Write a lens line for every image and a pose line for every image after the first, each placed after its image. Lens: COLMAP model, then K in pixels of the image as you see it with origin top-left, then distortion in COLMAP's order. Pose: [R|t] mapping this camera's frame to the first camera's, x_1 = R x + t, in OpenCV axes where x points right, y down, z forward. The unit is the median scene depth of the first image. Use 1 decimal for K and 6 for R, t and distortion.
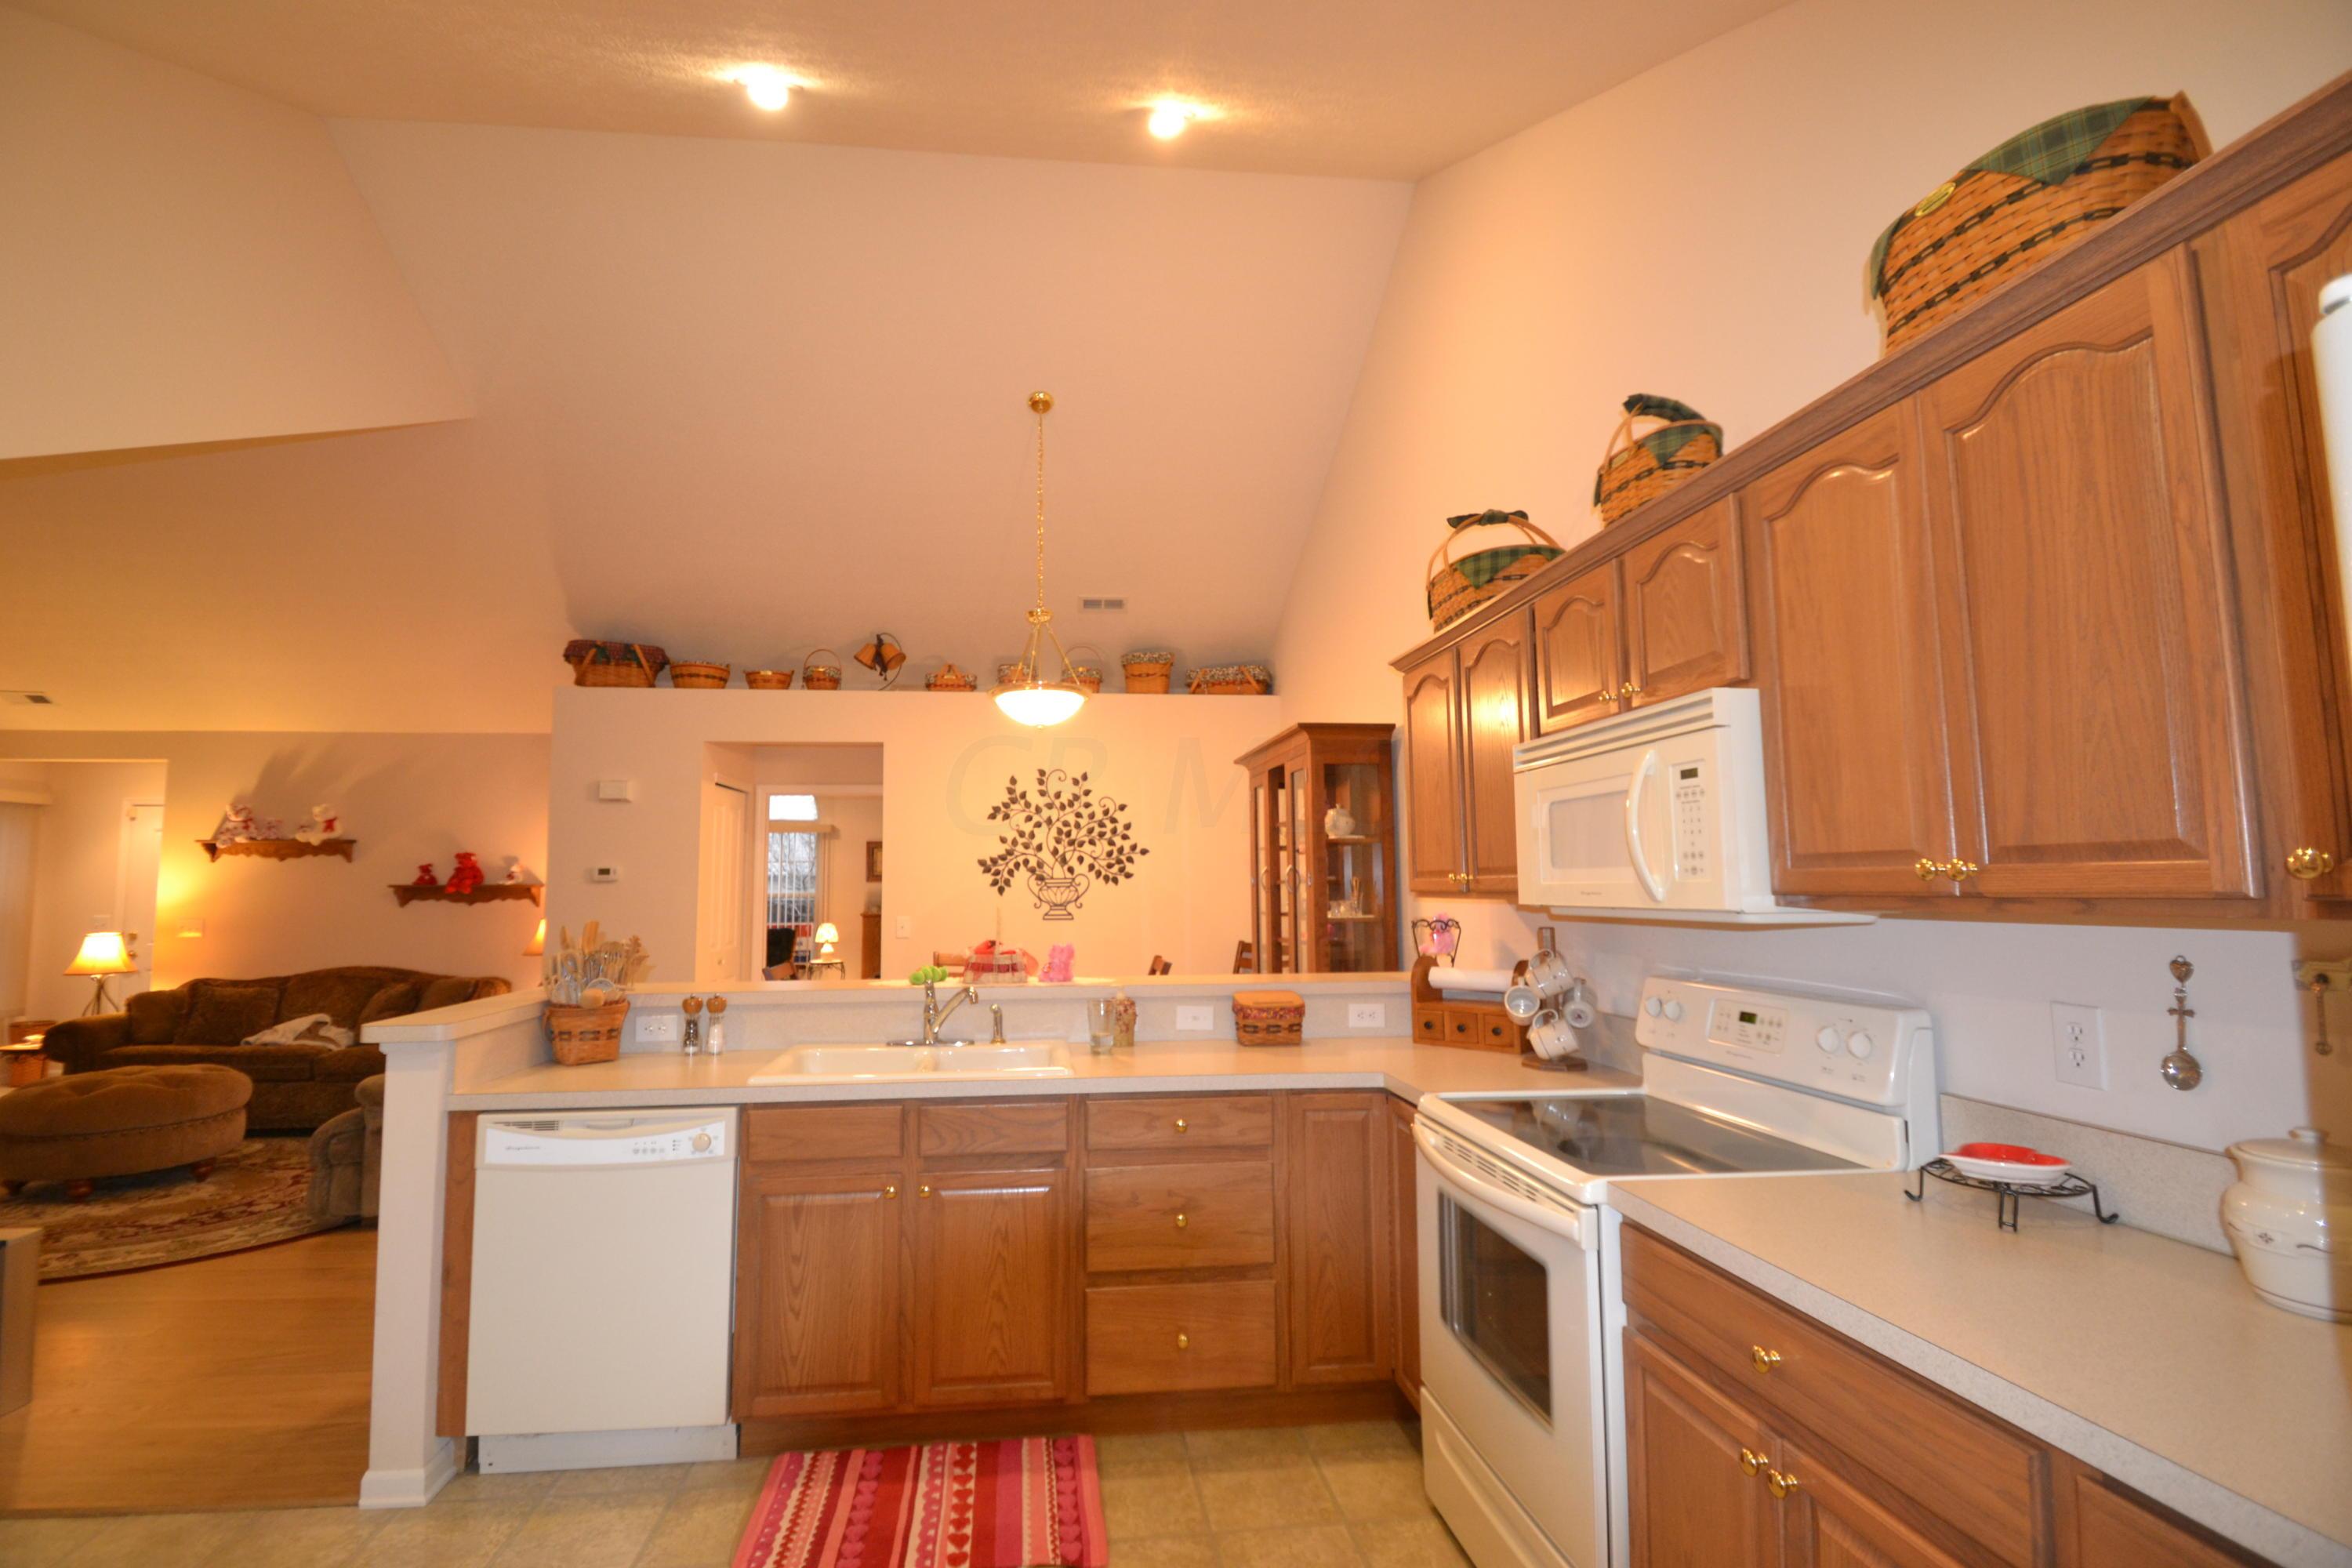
lens RADIAL K [[1041.6, 0, 1140.9], [0, 1041.6, 794.6], [0, 0, 1]] dist [-0.002960, -0.000674]
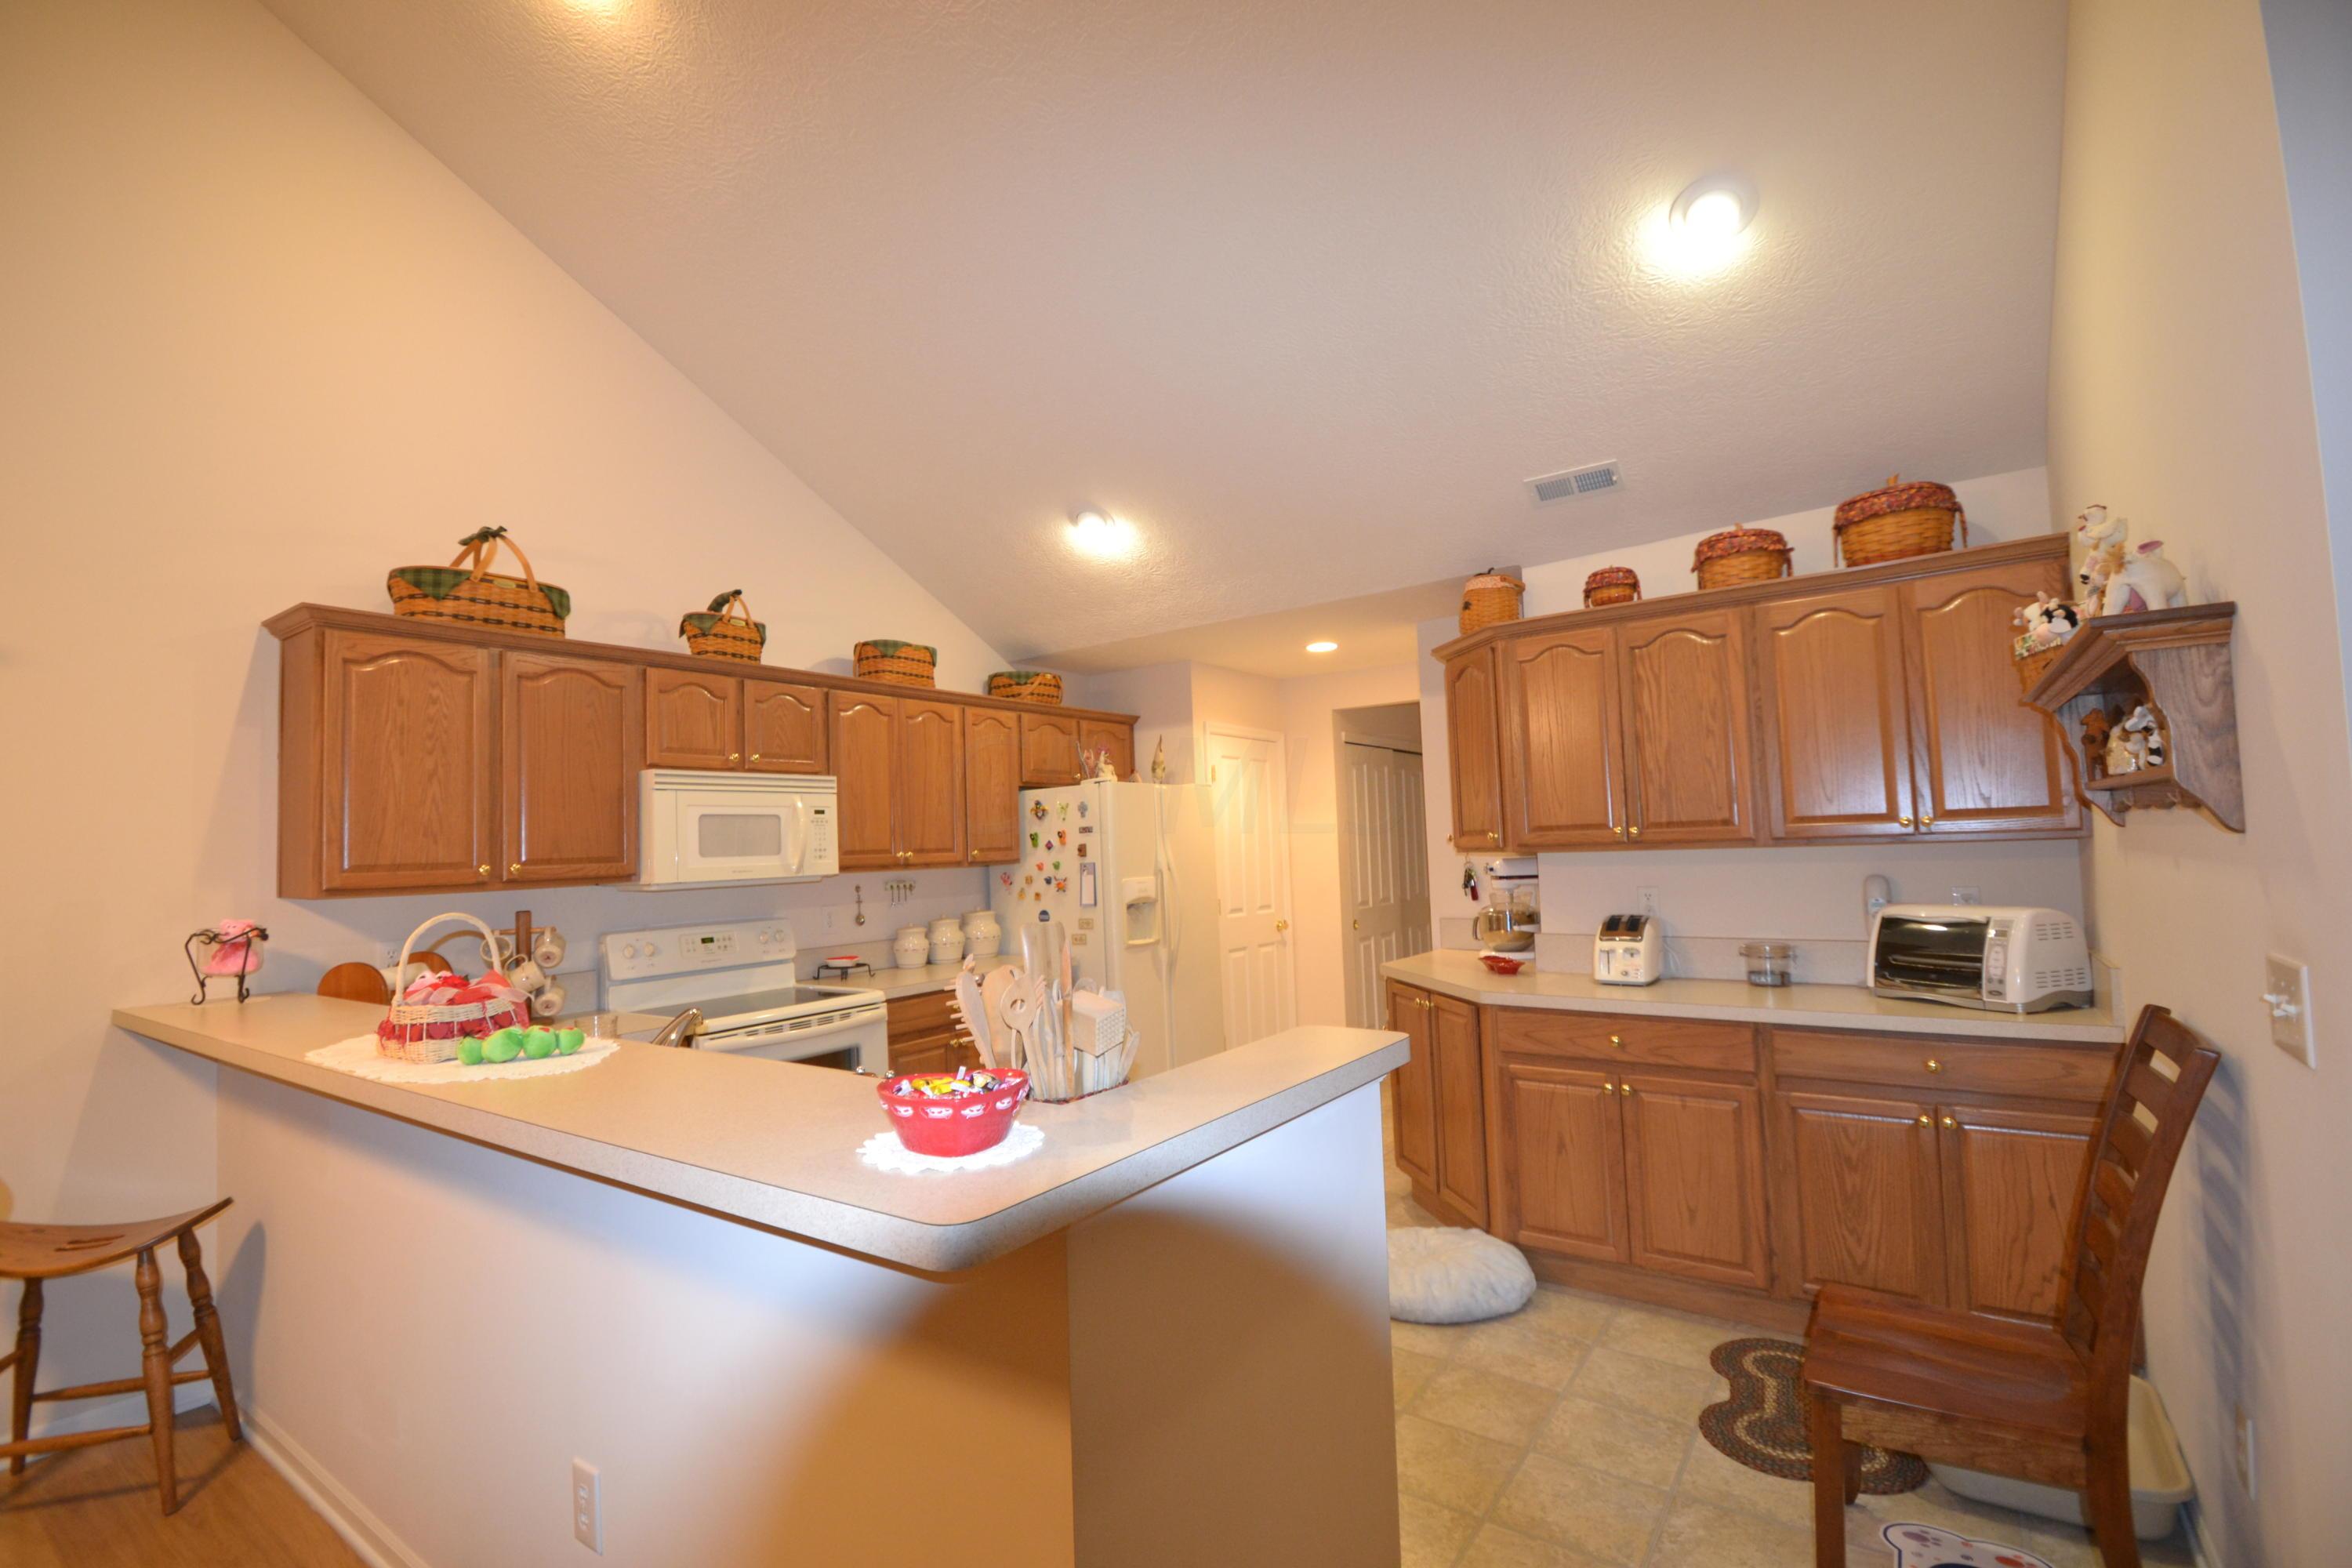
lens RADIAL K [[1041.6, 0, 1140.9], [0, 1041.6, 794.6], [0, 0, 1]] dist [-0.002960, -0.000674]
pose [[-0.744344, 0.068047, 0.664321, -1.570422], [-0.020377, 0.992017, -0.124445, 0.226371], [-0.667486, -0.106167, -0.737015, 2.435549]]
